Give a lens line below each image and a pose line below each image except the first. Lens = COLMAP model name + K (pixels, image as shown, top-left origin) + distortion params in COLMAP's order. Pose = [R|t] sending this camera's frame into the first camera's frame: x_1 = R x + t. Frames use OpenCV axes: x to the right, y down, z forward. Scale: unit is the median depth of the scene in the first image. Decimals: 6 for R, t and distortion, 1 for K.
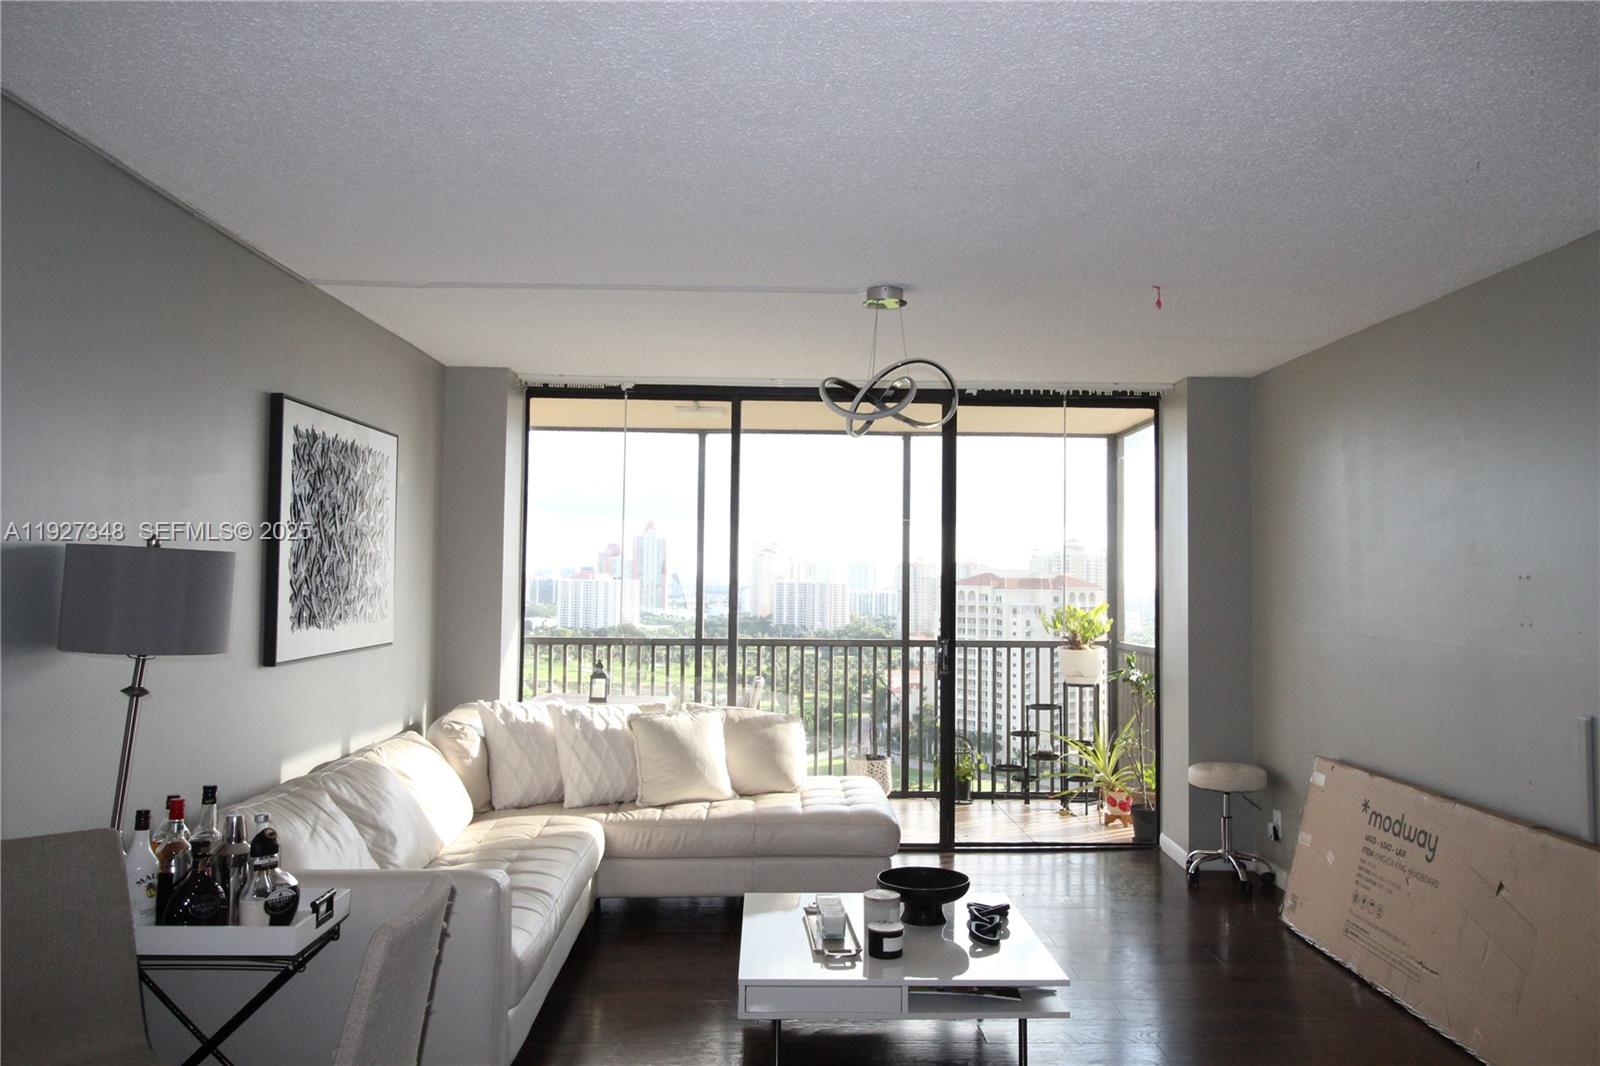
lens RADIAL K [[1190.6, 0, 819.7], [0, 1190.6, 531.0], [0, 0, 1]] dist [0.011531, 0.006365]
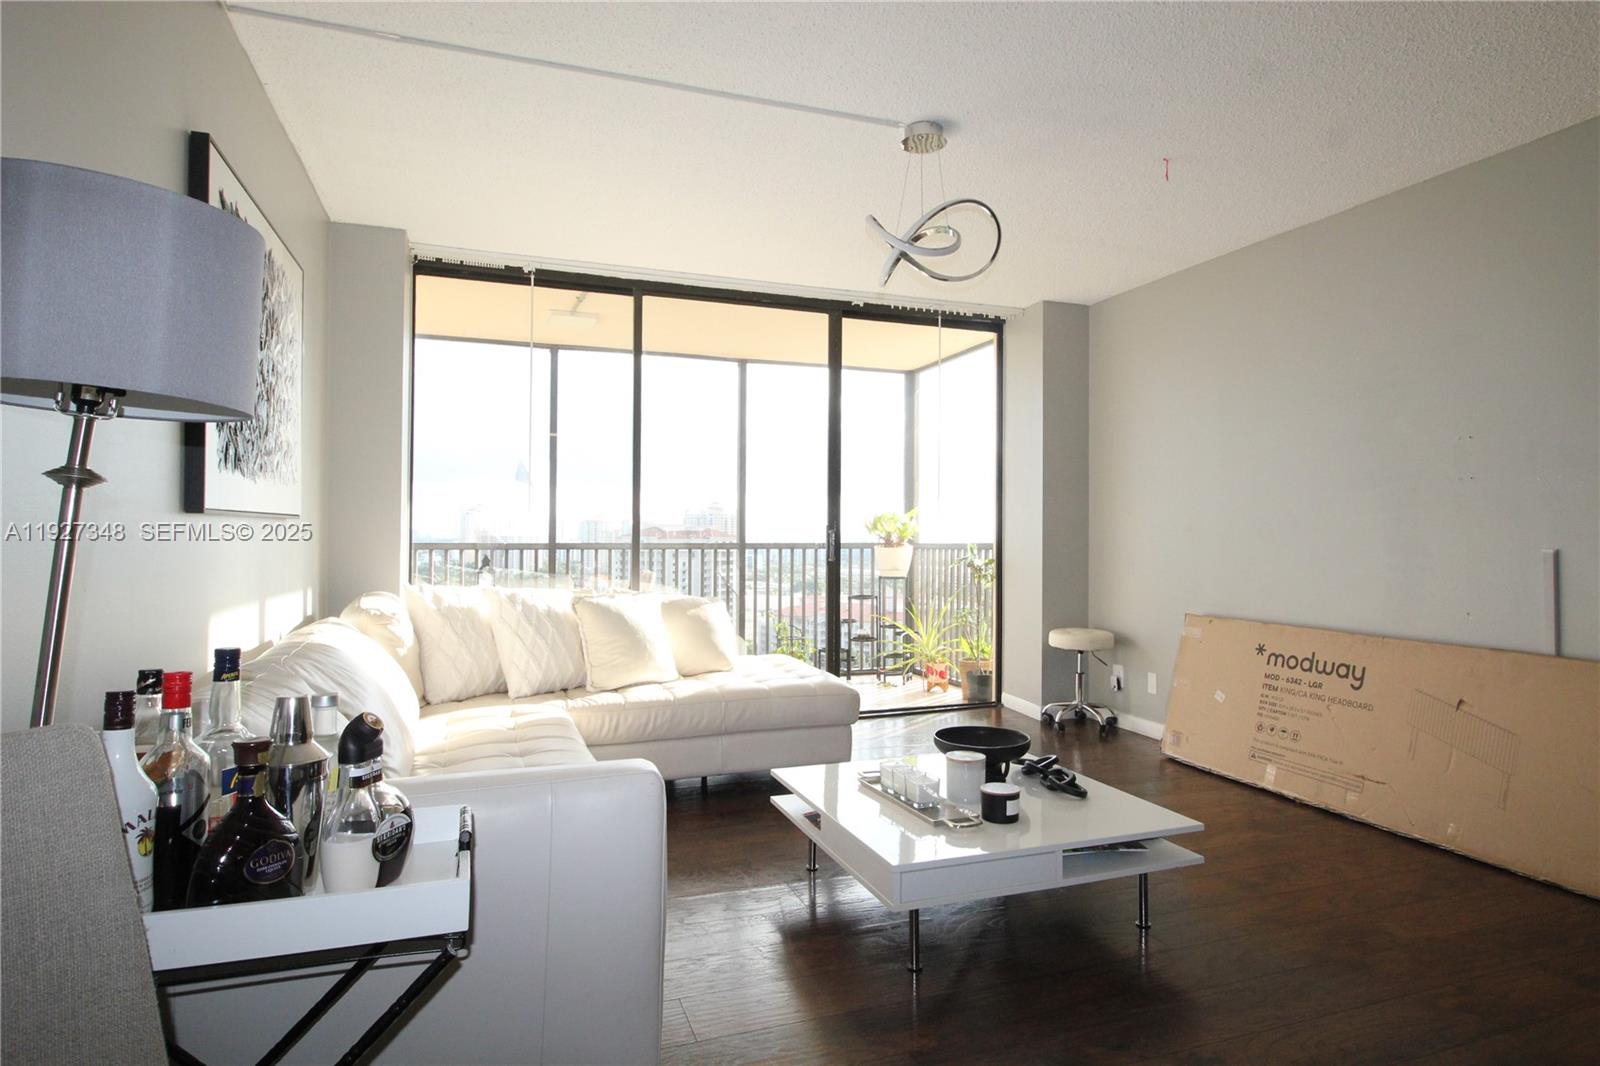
lens RADIAL K [[891.0, 0, 813.5], [0, 891.0, 525.2], [0, 0, 1]] dist [0.002880, -0.004320]
pose [[0.949358, -0.001675, 0.314192, -0.215078], [-0.008657, 0.999467, 0.031486, 0.078678], [-0.314077, -0.032612, 0.948837, 0.290788]]
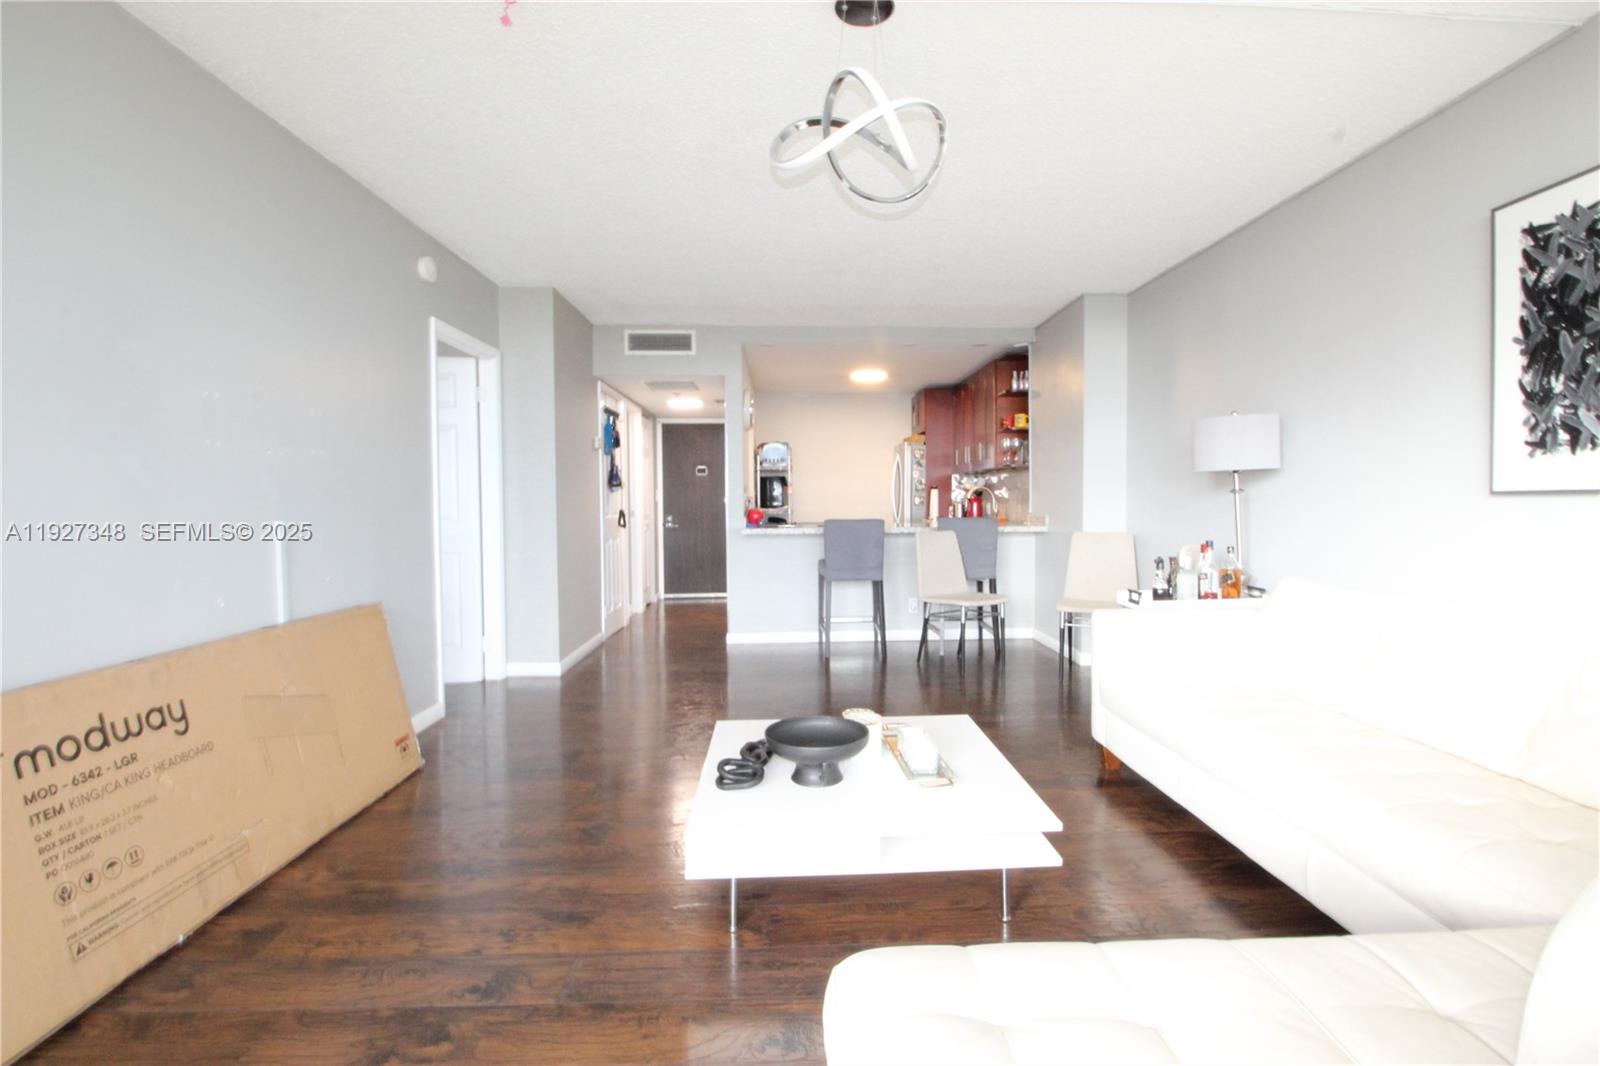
lens RADIAL K [[745.2, 0, 806.1], [0, 745.2, 527.0], [0, 0, 1]] dist [-0.013741, -0.001451]
pose [[-0.999956, -0.005488, -0.007643, 0.079744], [-0.005405, 0.999927, -0.010827, 0.116301], [0.007702, -0.010785, -0.999912, 1.239911]]
